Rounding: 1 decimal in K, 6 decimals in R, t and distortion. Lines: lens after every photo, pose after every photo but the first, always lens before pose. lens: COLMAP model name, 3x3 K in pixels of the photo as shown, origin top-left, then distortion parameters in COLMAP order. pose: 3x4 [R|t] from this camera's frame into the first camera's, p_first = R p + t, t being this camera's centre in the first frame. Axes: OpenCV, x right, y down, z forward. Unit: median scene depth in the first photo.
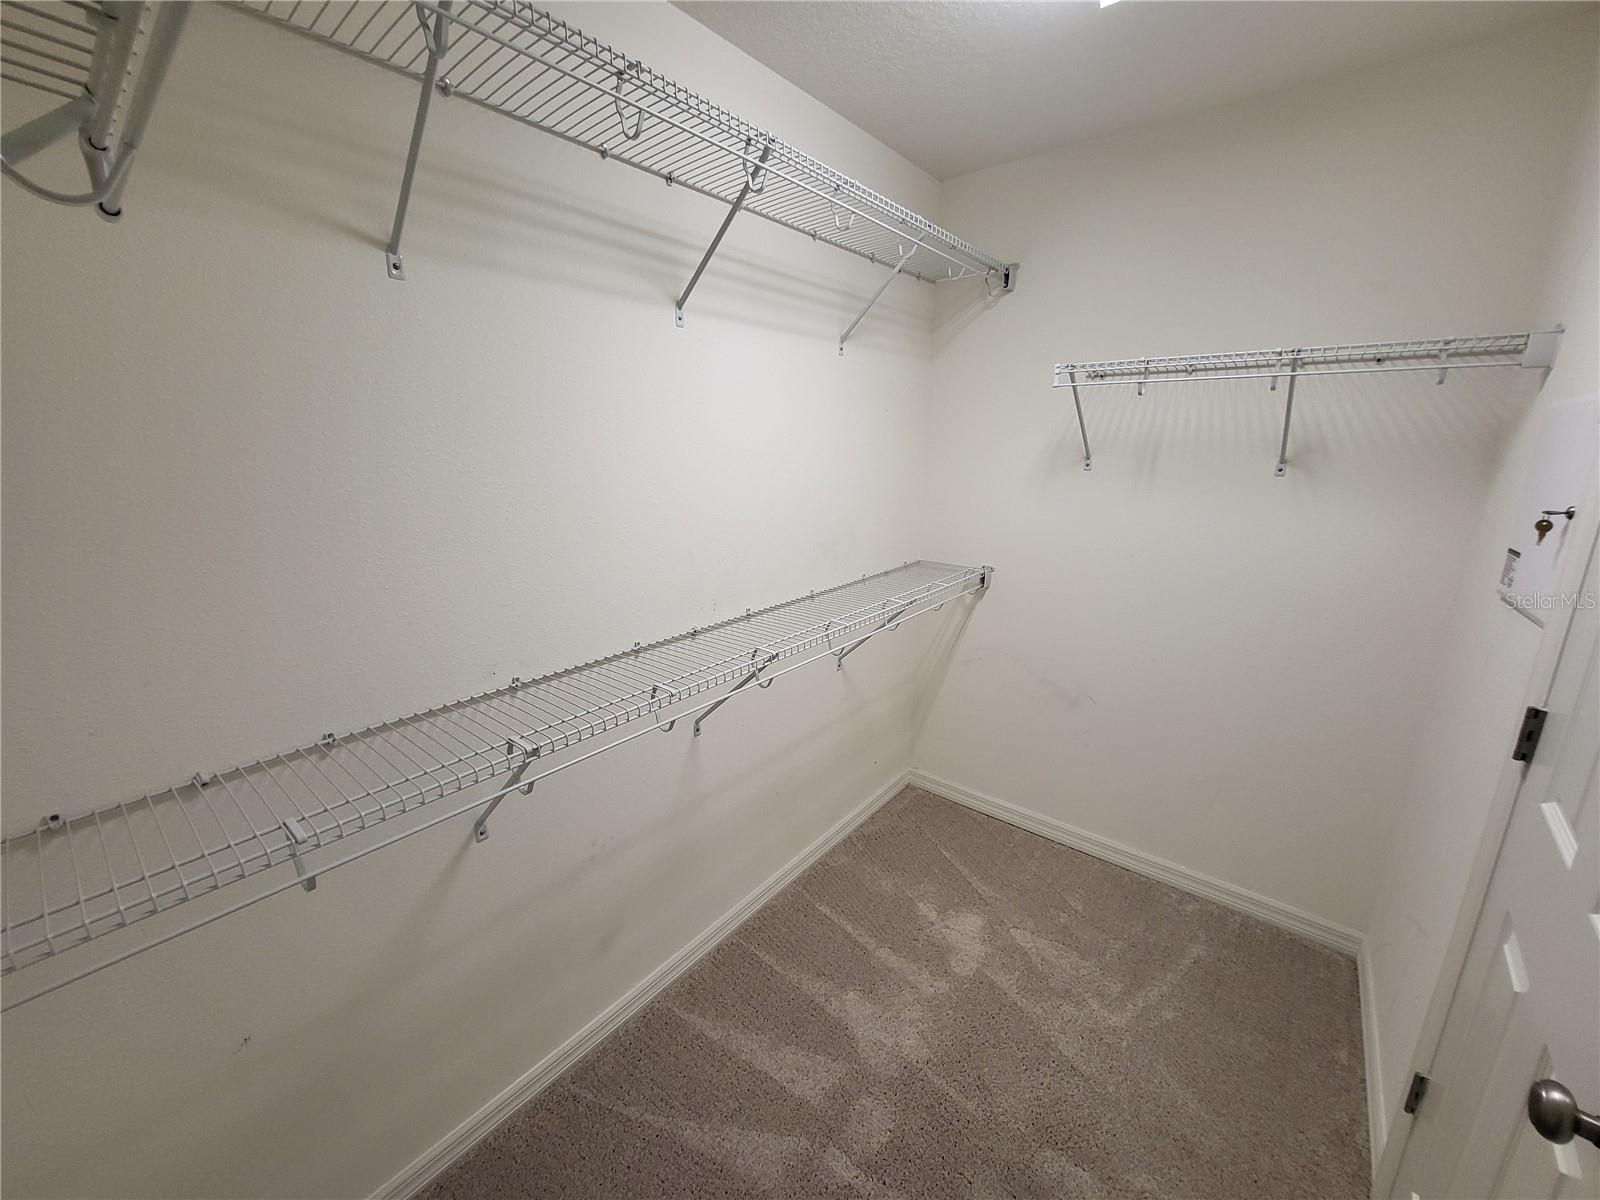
lens RADIAL K [[627.6, 0, 800.0], [0, 627.6, 600.0], [0, 0, 1]] dist [-0.001804, -0.000342]
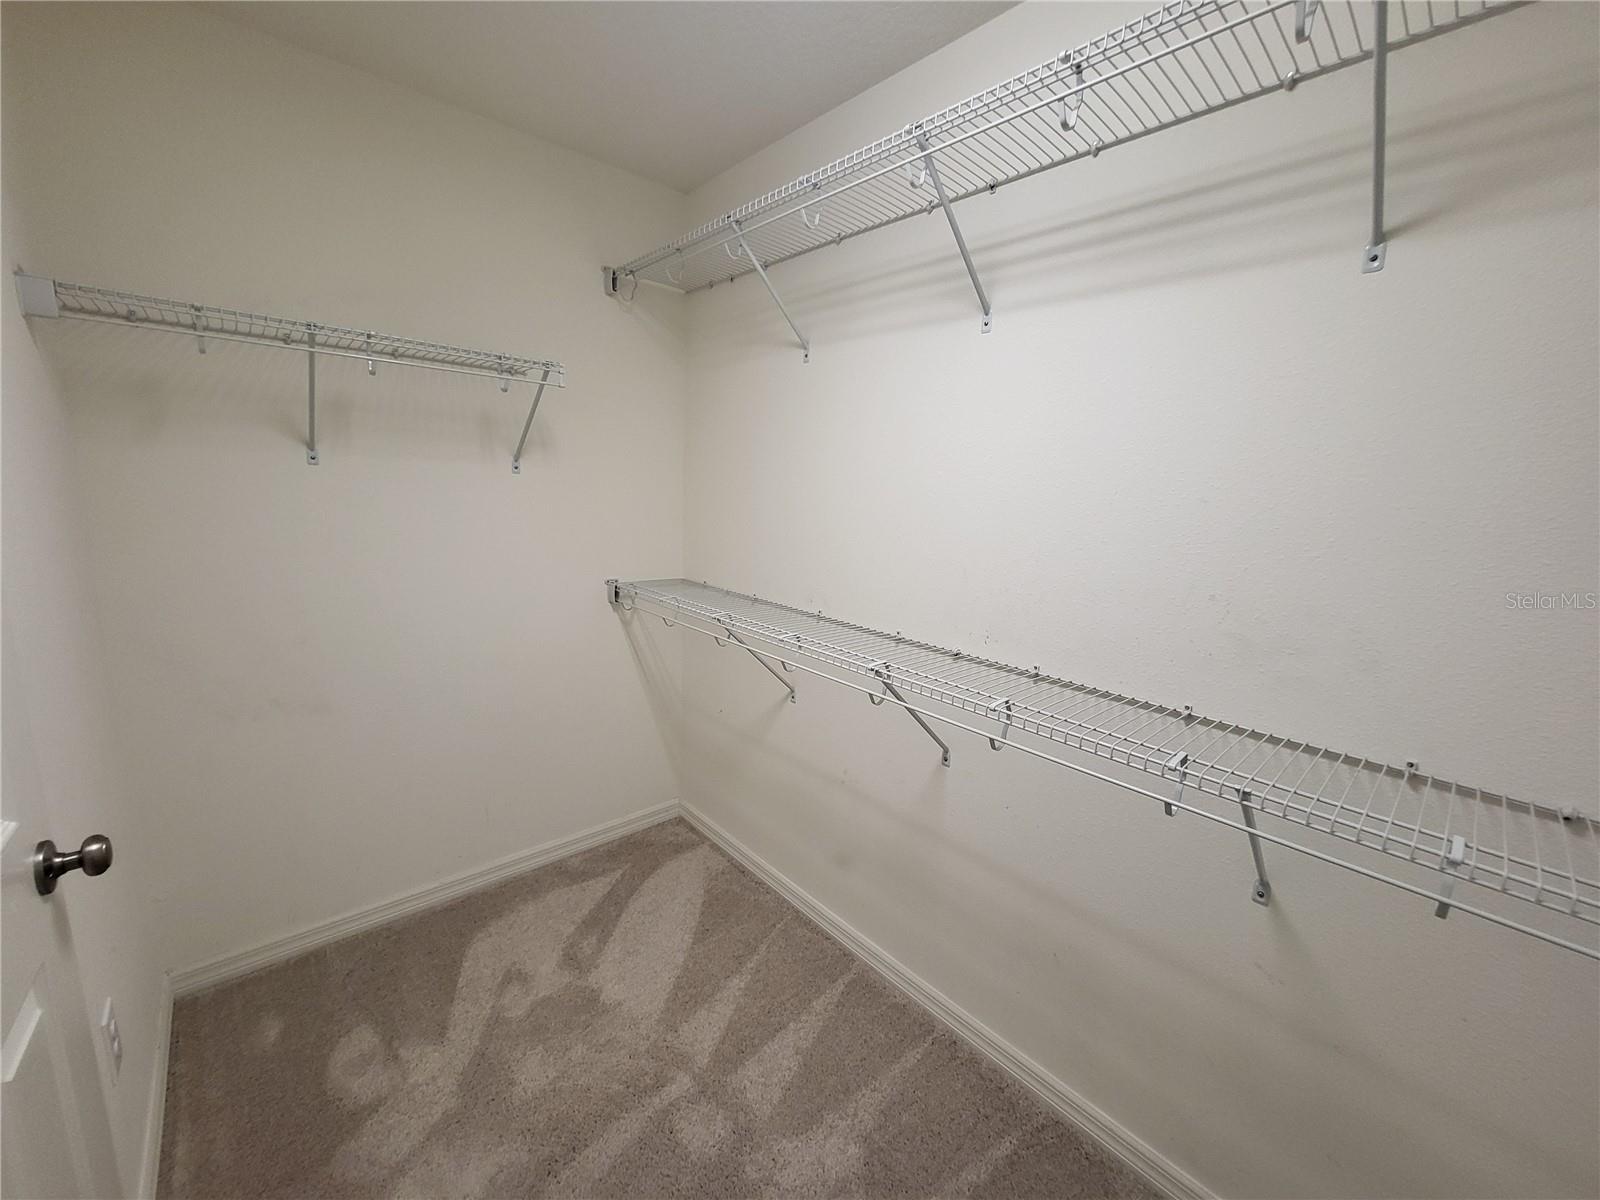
lens RADIAL K [[635.9, 0, 799.3], [0, 635.9, 558.6], [0, 0, 1]] dist [-0.001246, -0.000147]
pose [[-0.159790, 0.155338, -0.974852, 0.828438], [-0.247200, 0.949780, 0.191862, -0.223311], [0.955698, 0.271641, -0.113366, 0.917270]]
